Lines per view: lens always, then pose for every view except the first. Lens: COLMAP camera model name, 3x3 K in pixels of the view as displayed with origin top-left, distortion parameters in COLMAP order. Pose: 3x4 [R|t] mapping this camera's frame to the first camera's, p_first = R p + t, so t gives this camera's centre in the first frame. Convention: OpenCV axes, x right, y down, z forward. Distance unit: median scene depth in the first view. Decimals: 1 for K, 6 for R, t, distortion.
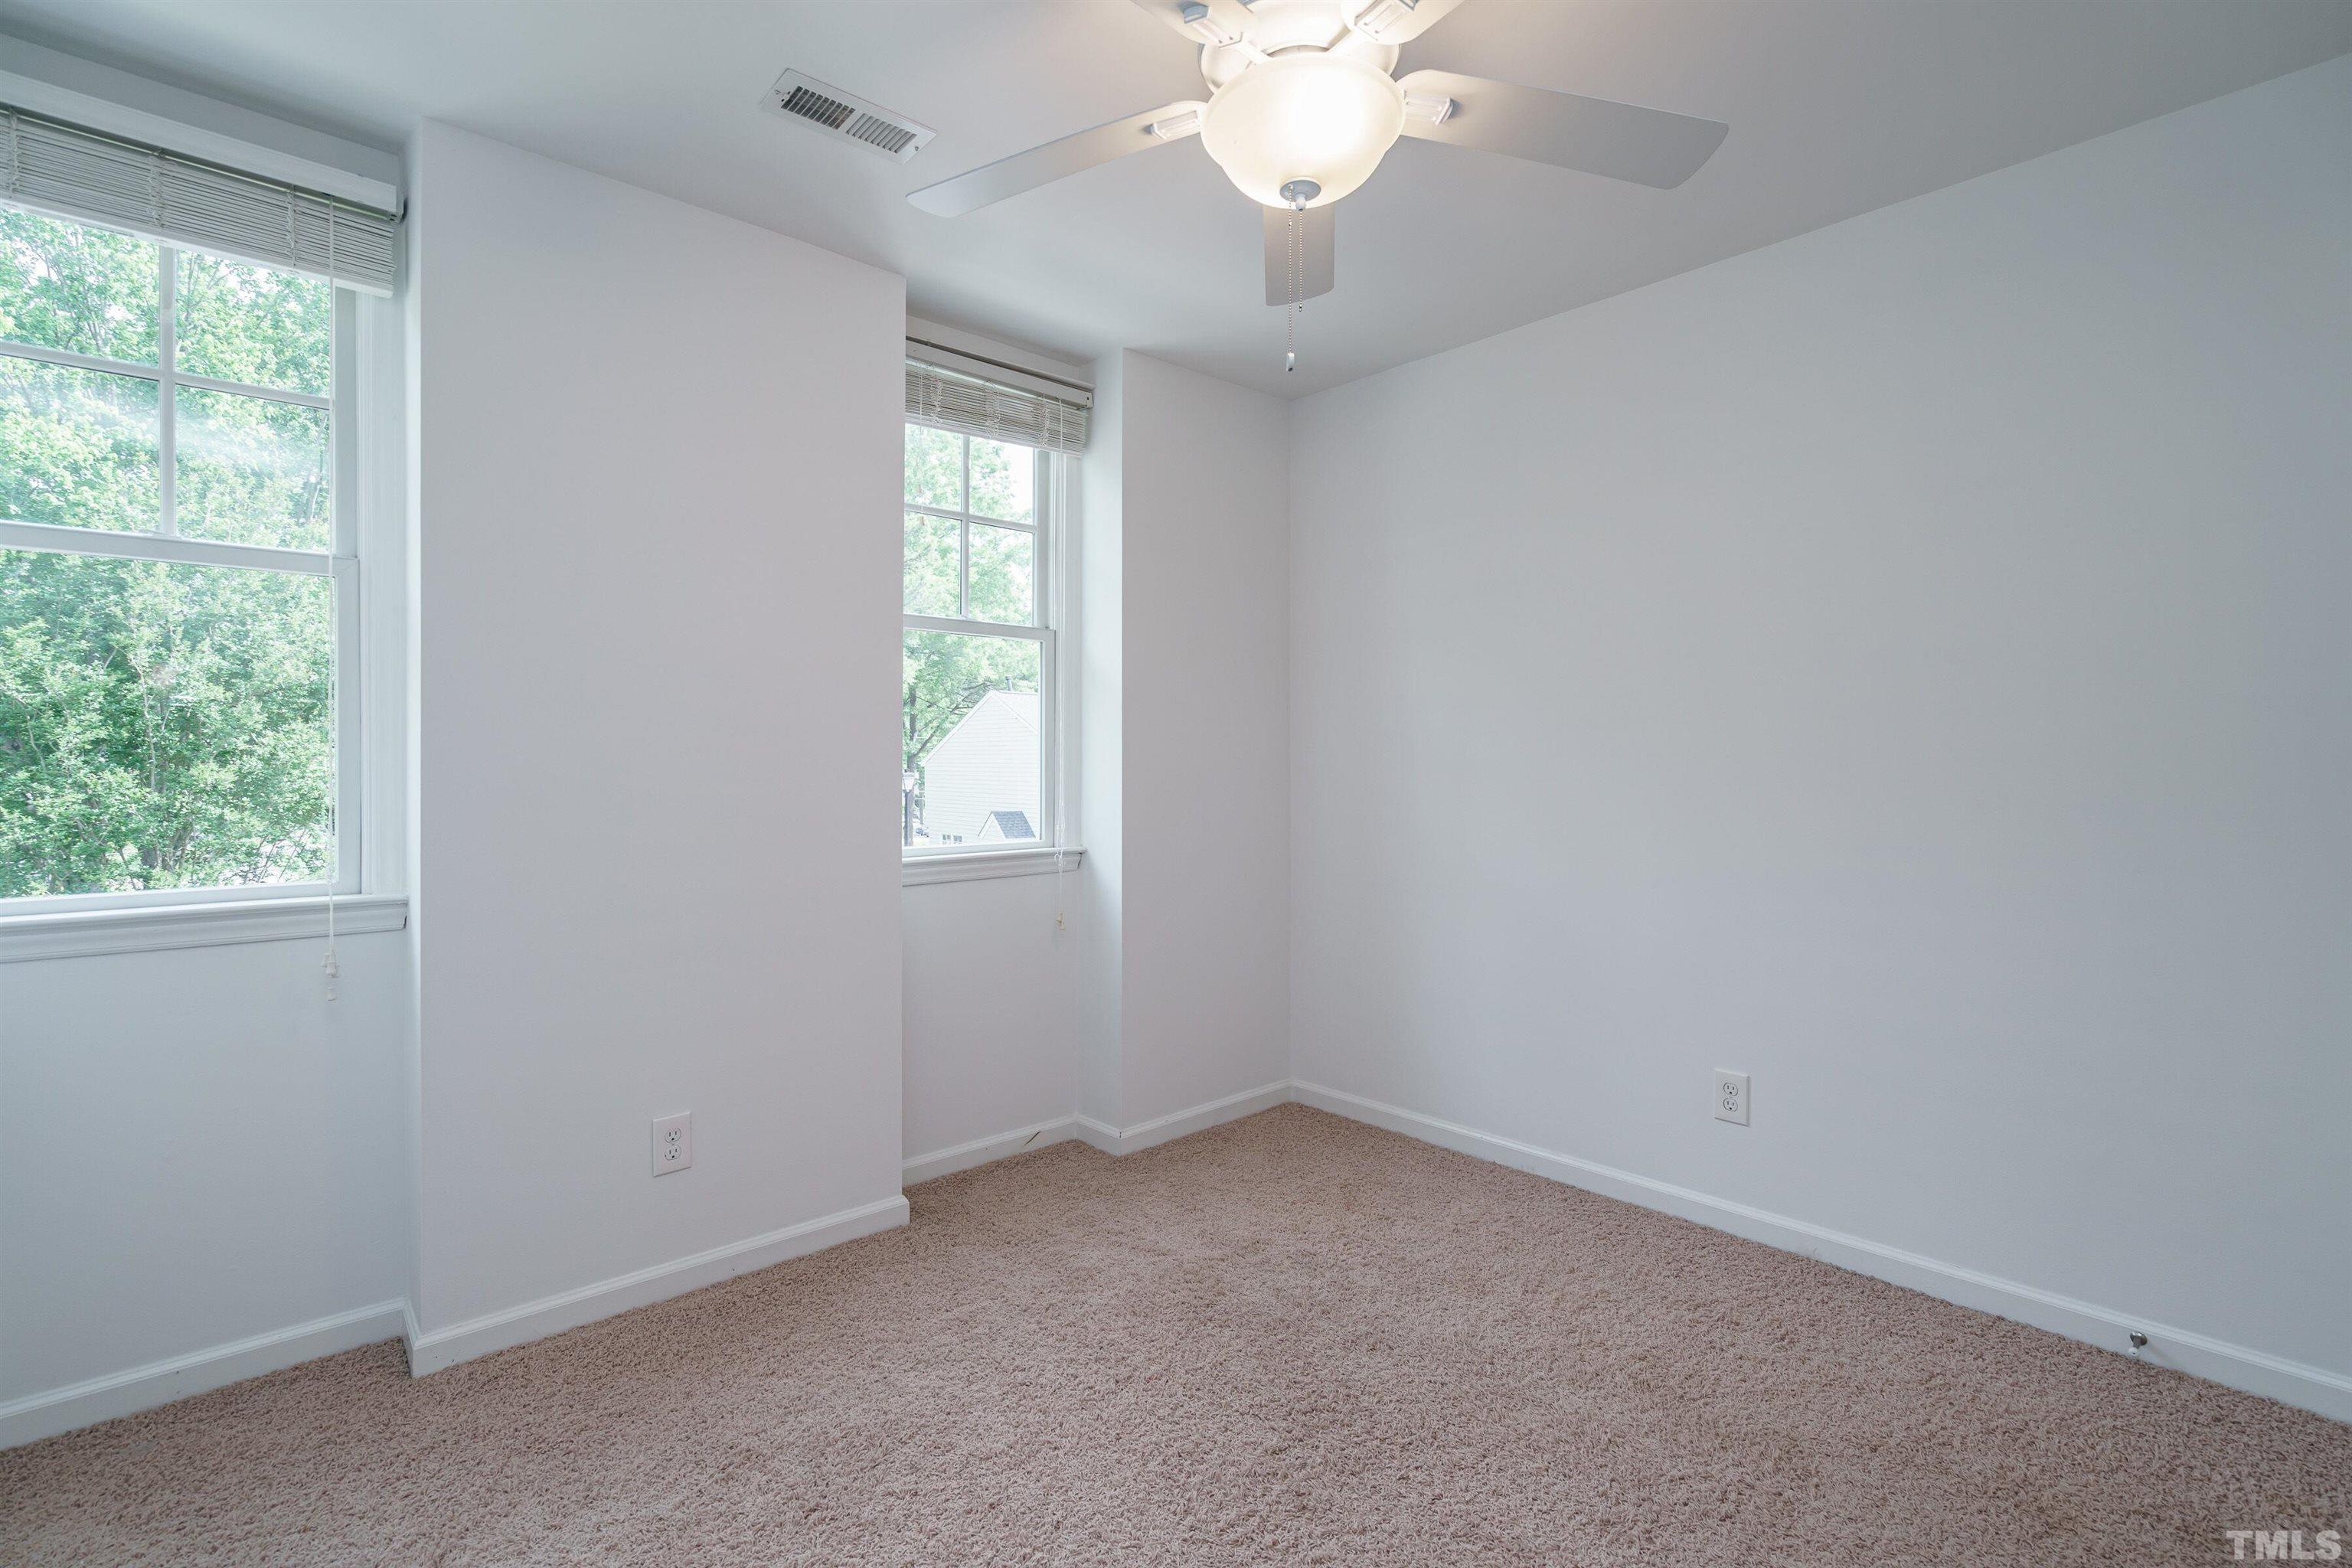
lens RADIAL K [[1084.1, 0, 1156.6], [0, 1084.1, 775.1], [0, 0, 1]] dist [-0.006952, 0.003612]
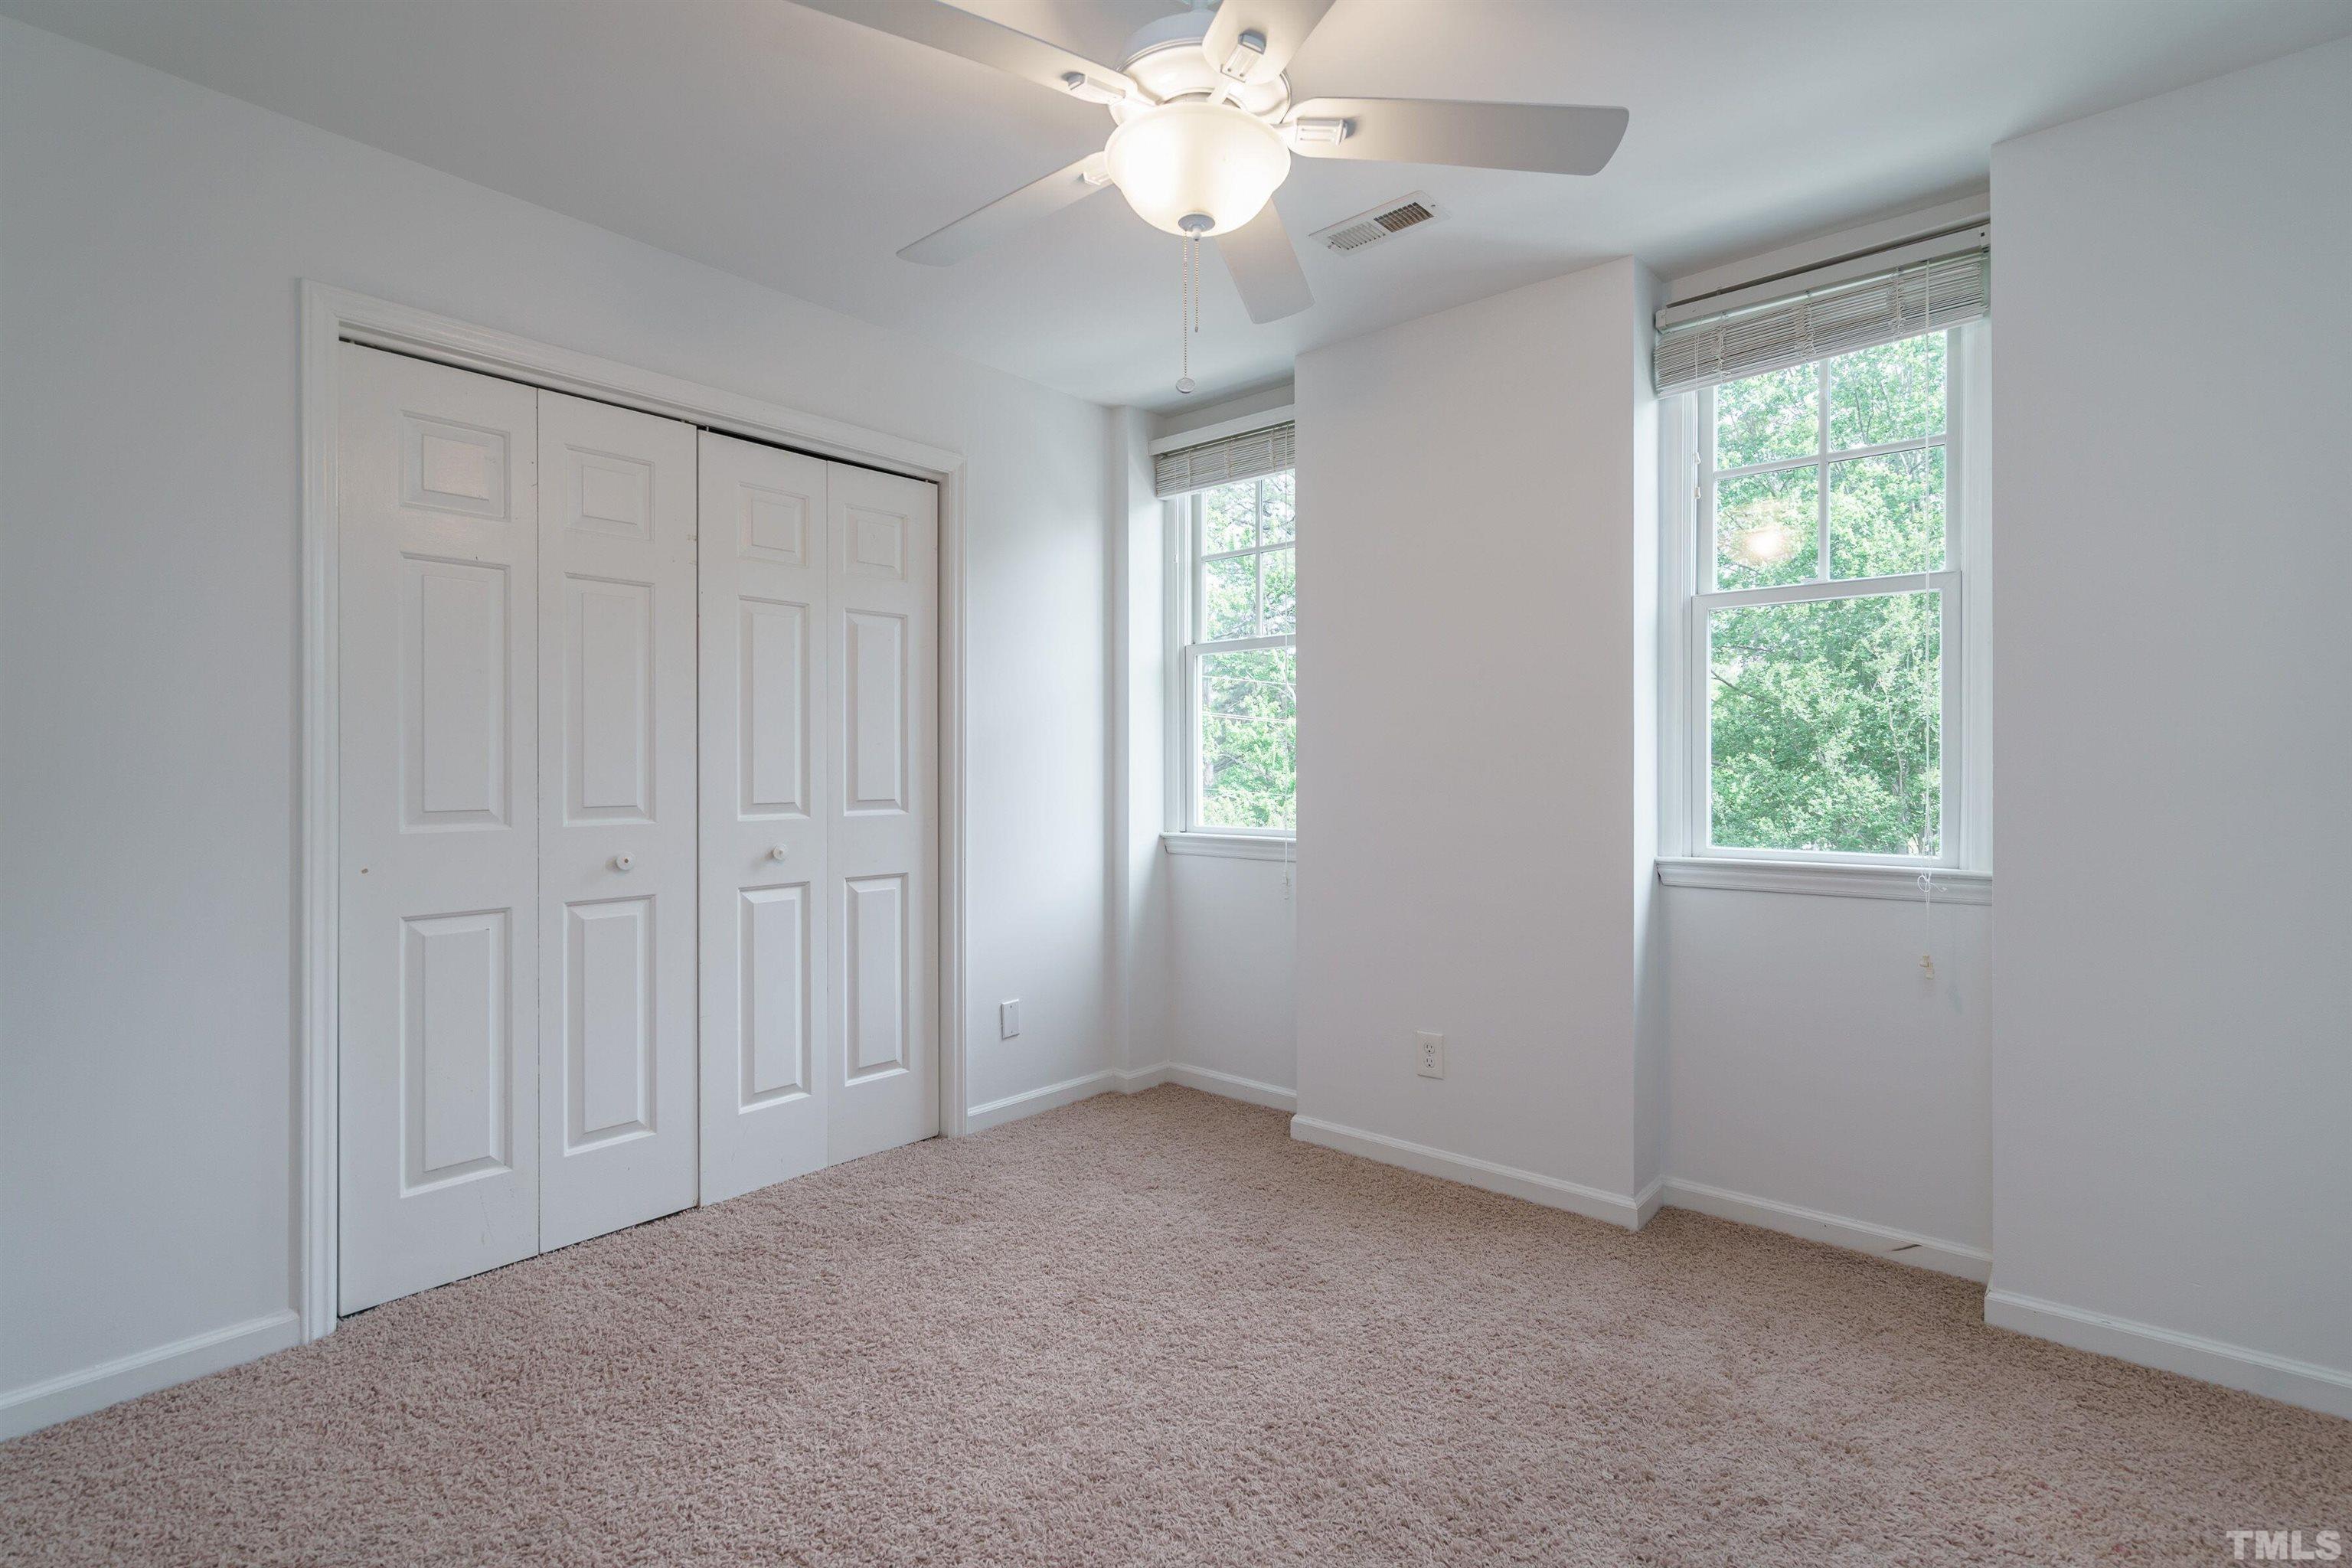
lens RADIAL K [[1084.1, 0, 1155.9], [0, 1084.1, 777.6], [0, 0, 1]] dist [-0.006952, 0.003612]
pose [[0.114113, 0.005020, -0.993455, 0.580777], [-0.012134, 0.999920, 0.003659, 0.009575], [0.993394, 0.011637, 0.114165, 0.393181]]
